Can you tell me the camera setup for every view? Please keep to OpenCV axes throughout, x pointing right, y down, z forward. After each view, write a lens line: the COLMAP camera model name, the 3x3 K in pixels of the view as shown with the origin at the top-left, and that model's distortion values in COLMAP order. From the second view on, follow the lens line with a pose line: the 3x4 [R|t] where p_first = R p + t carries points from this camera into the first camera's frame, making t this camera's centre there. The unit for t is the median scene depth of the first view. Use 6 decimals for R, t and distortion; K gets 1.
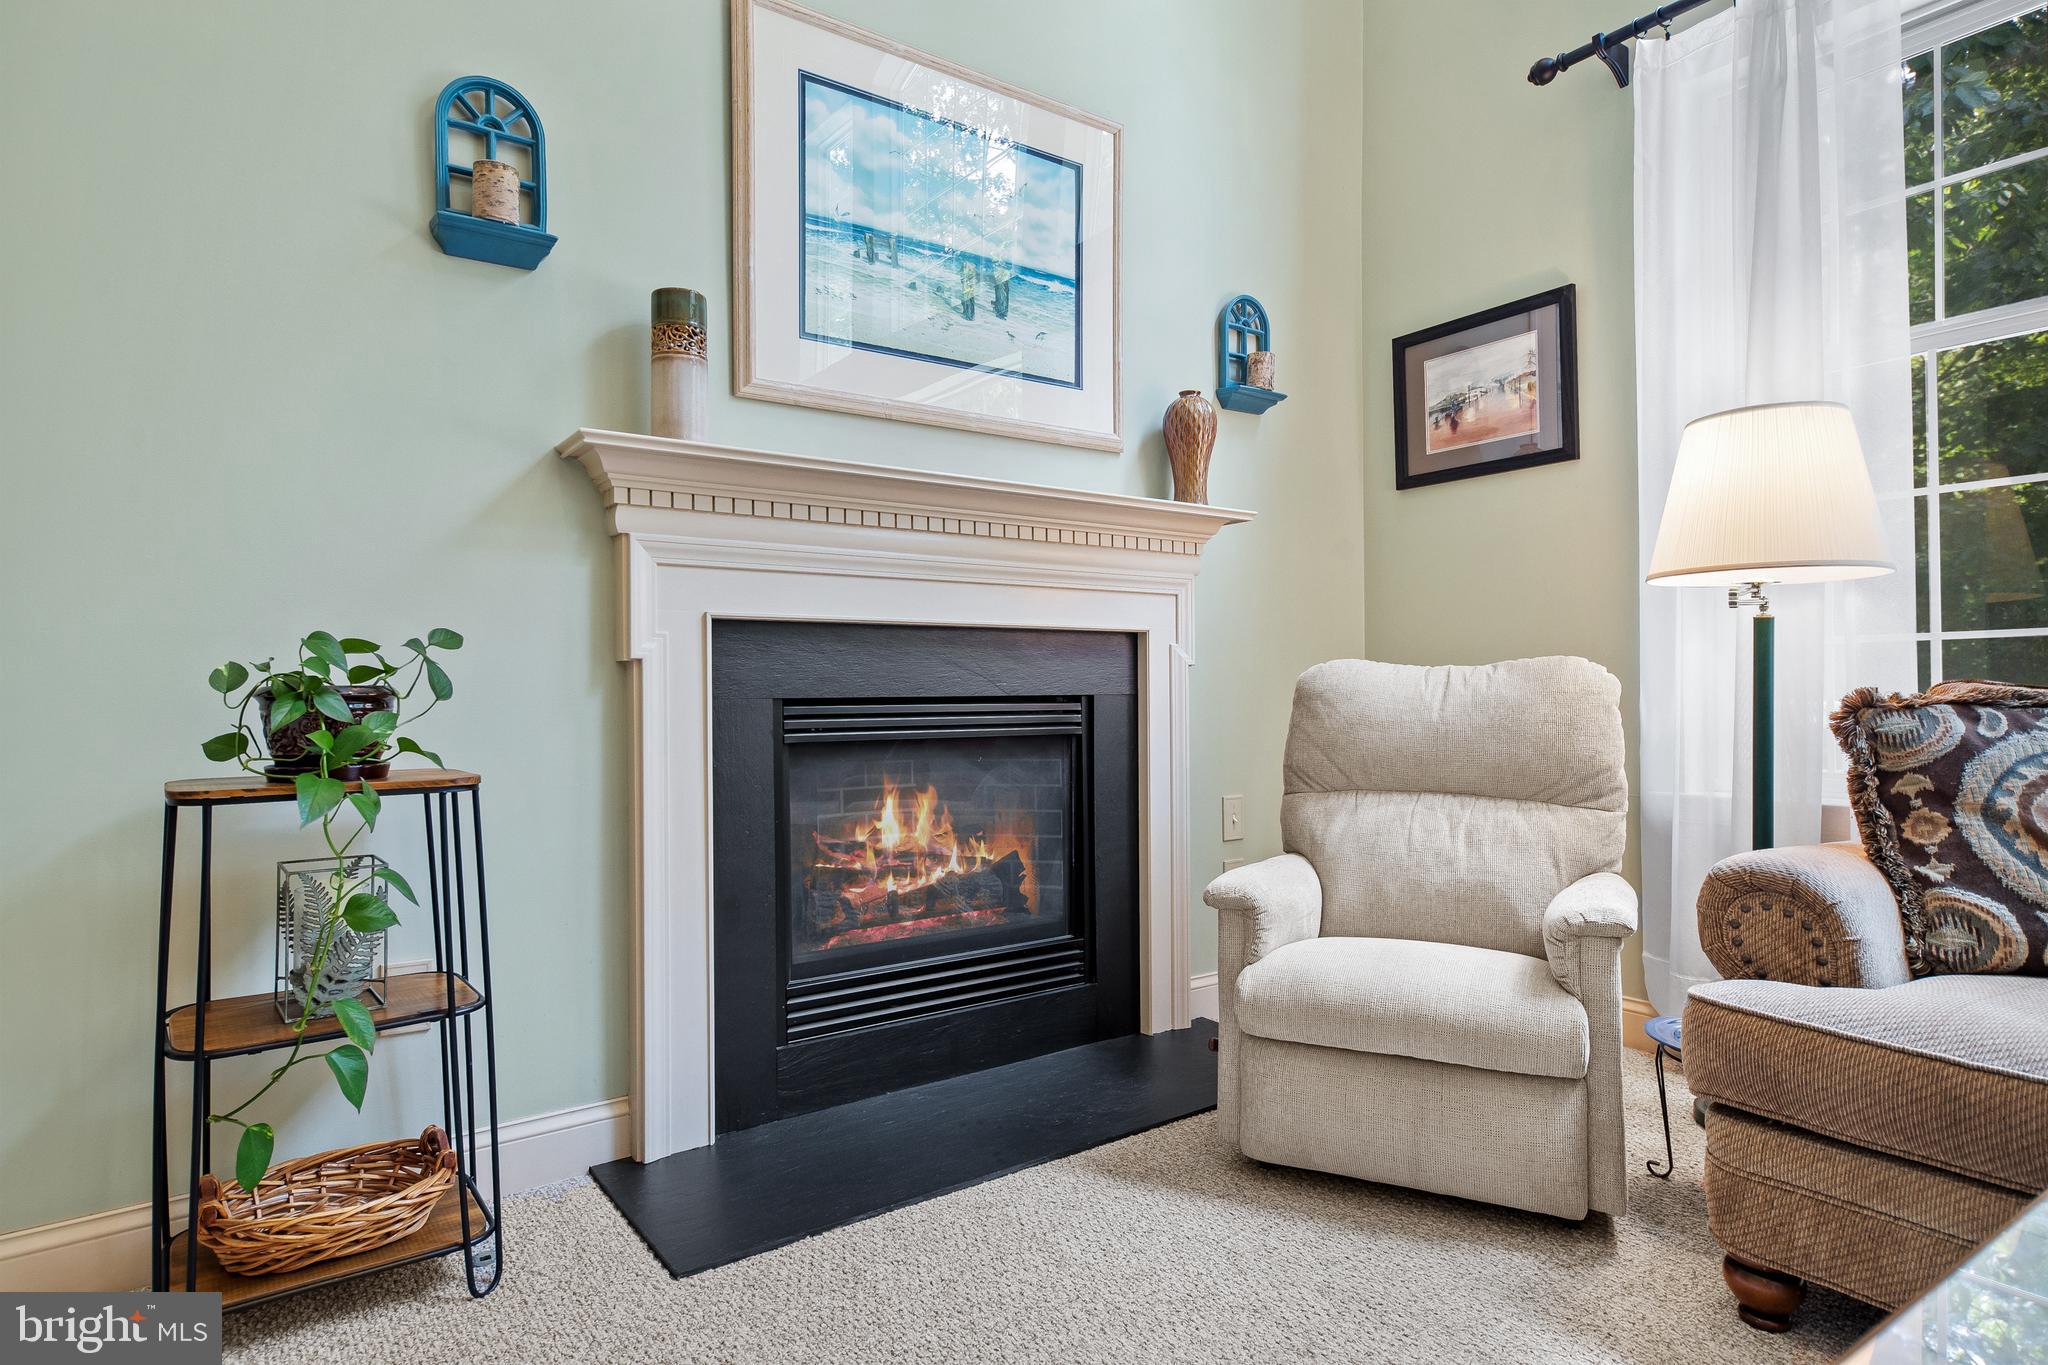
lens RADIAL K [[1133.8, 0, 1024.0], [0, 1133.8, 682.5], [0, 0, 1]] dist [0.023453, -0.000044]
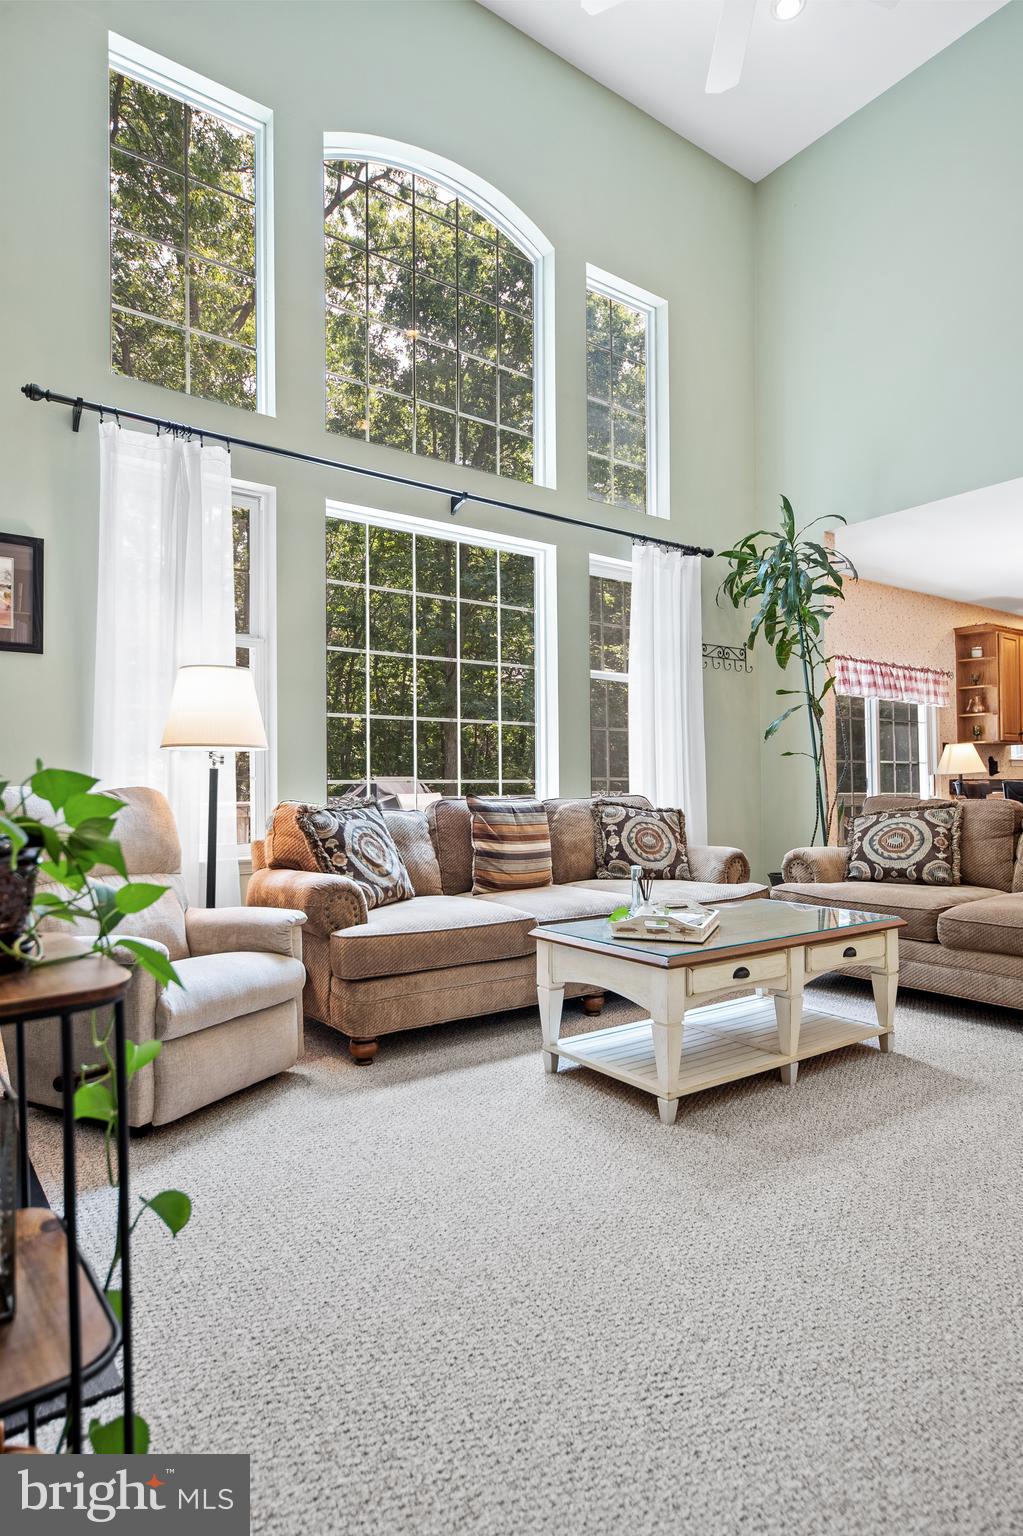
lens RADIAL K [[850.3, 0, 511.5], [0, 850.3, 768.0], [0, 0, 1]] dist [0.023453, -0.000044]
pose [[-0.006172, 0.026071, 0.999641, -0.691163], [-0.002943, 0.999655, -0.026089, -0.017102], [-0.999977, -0.003103, -0.006093, 0.402814]]
